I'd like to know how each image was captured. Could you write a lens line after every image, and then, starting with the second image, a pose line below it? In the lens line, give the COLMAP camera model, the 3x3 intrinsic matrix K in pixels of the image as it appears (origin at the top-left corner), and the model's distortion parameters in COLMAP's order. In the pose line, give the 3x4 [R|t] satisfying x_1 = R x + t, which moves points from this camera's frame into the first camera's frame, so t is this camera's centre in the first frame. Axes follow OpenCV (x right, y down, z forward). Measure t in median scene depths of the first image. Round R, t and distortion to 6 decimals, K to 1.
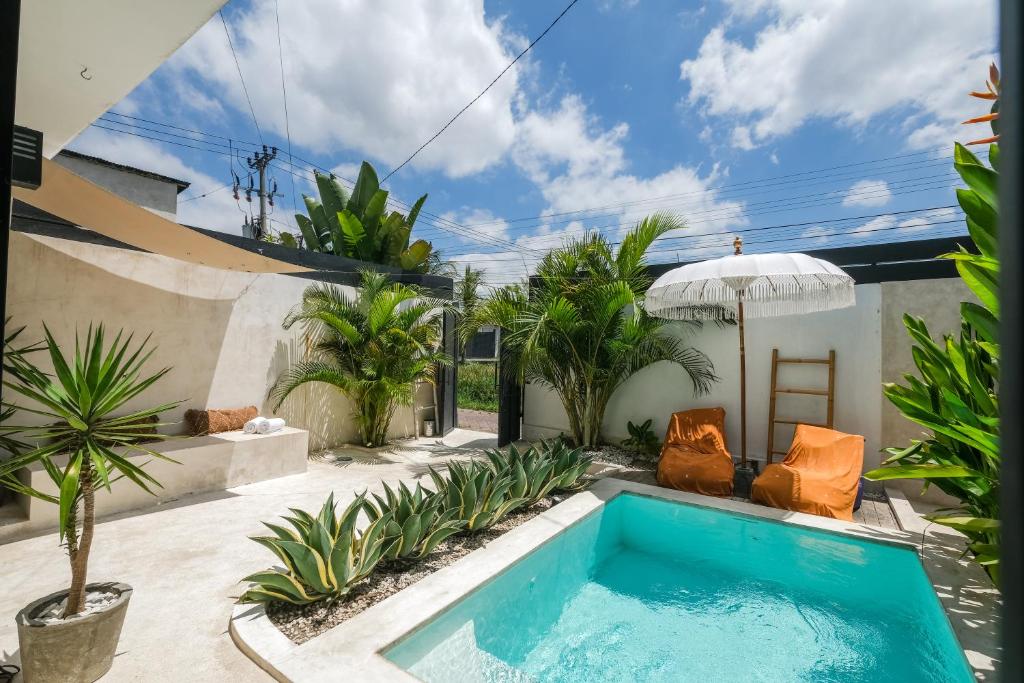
lens RADIAL K [[445.0, 0, 514.8], [0, 445.0, 338.6], [0, 0, 1]] dist [-0.001542, 0.000343]
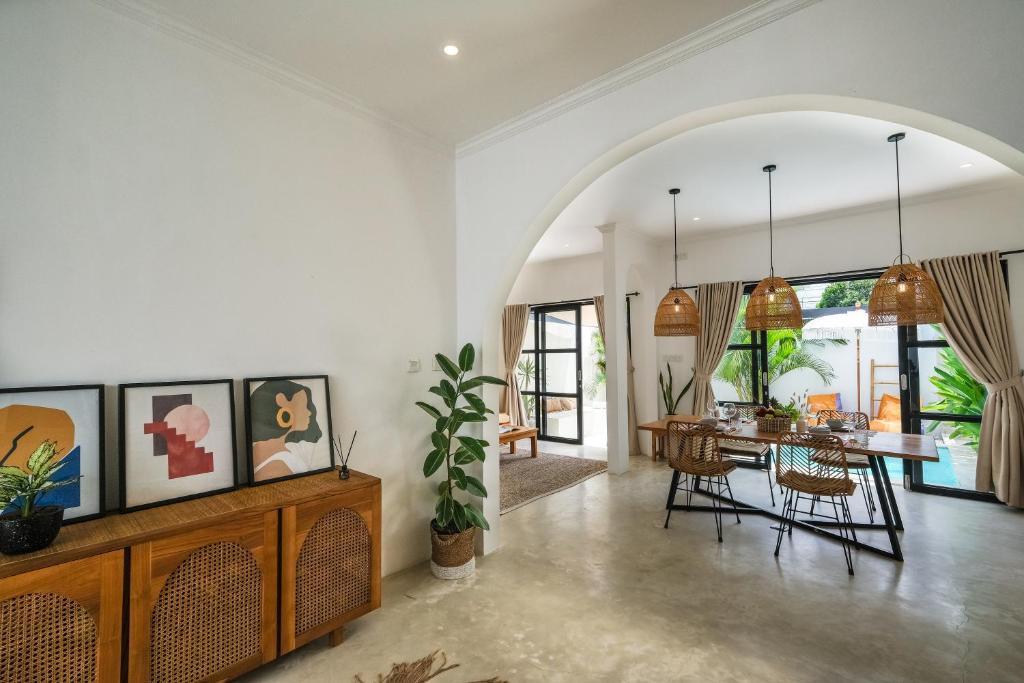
lens RADIAL K [[449.2, 0, 512.6], [0, 449.2, 337.9], [0, 0, 1]] dist [-0.003842, 0.000442]
pose [[0.992074, -0.032505, -0.121381, -0.597582], [0.029669, 0.999245, -0.025101, -0.057423], [0.122105, 0.021301, 0.992289, -0.919911]]
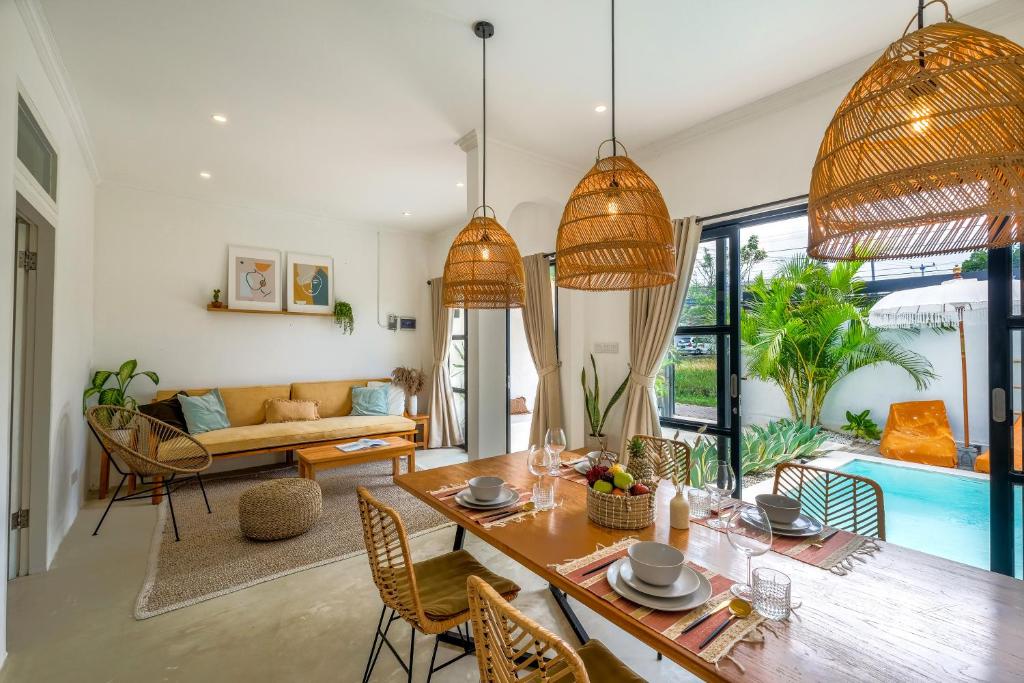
lens RADIAL K [[445.0, 0, 514.8], [0, 445.0, 338.6], [0, 0, 1]] dist [-0.001542, 0.000343]
pose [[0.951624, -0.023659, -0.306353, -0.260329], [0.025560, 0.999671, 0.002196, -0.044288], [0.306200, -0.009920, 0.951915, -0.492209]]
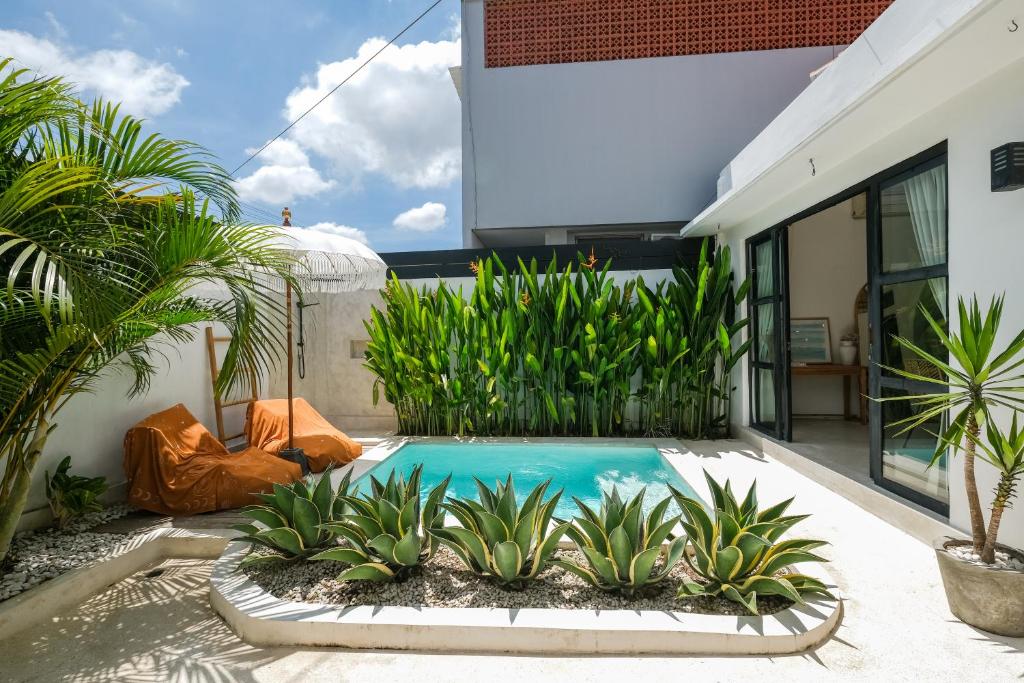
lens RADIAL K [[451.2, 0, 515.5], [0, 451.2, 345.7], [0, 0, 1]] dist [-0.002357, 0.000186]
pose [[-0.500063, -0.007609, 0.865956, -0.463903], [0.011006, 0.999825, 0.015141, 0.051249], [-0.865919, 0.017102, -0.499891, 0.871145]]
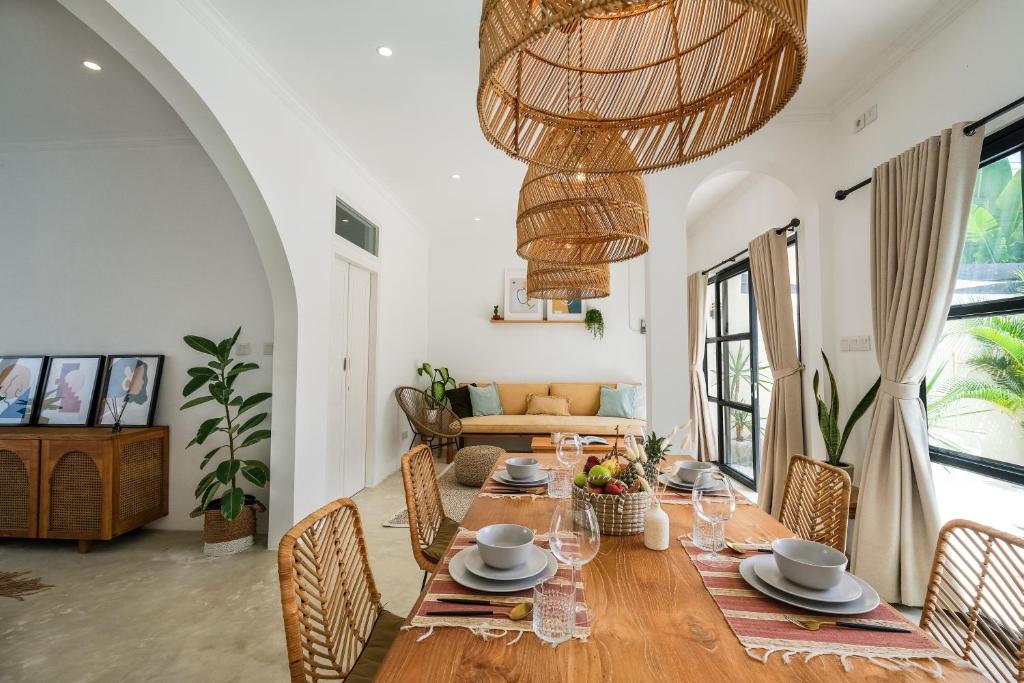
lens RADIAL K [[449.2, 0, 512.6], [0, 449.2, 337.9], [0, 0, 1]] dist [-0.003842, 0.000442]
pose [[0.489195, -0.057490, -0.870277, -0.085648], [0.027762, 0.998346, -0.050344, -0.015416], [0.871732, 0.000468, 0.489982, -0.361378]]
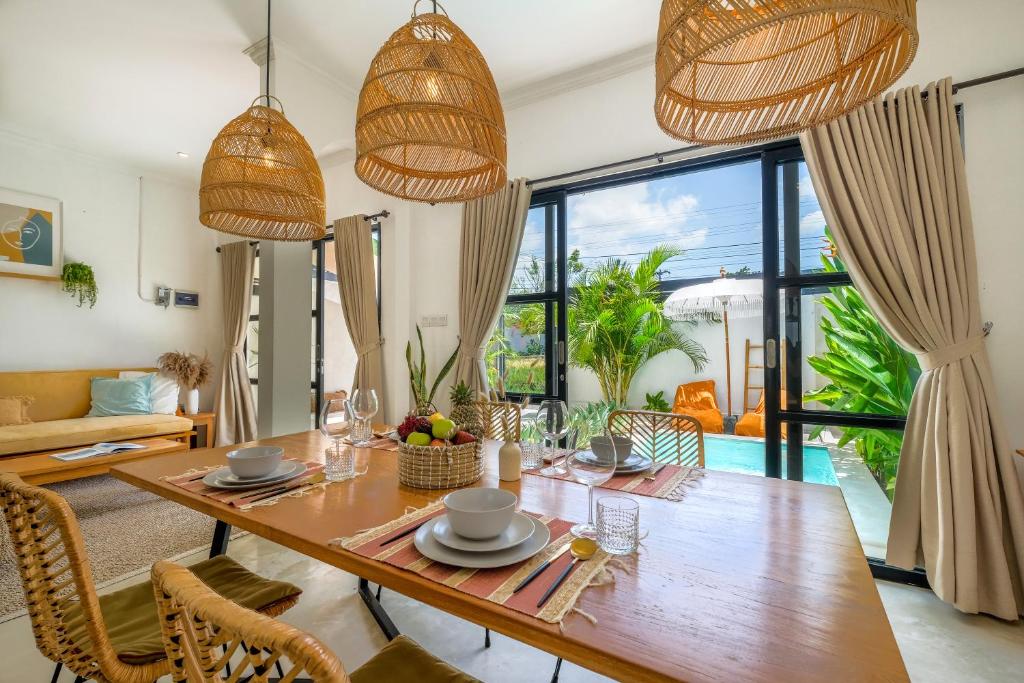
lens RADIAL K [[449.2, 0, 512.6], [0, 449.2, 337.9], [0, 0, 1]] dist [-0.003842, 0.000442]
pose [[0.998459, -0.019935, 0.051796, -0.259624], [0.019978, 0.999800, -0.000309, 0.003801], [-0.051780, 0.001343, 0.998658, -0.430263]]
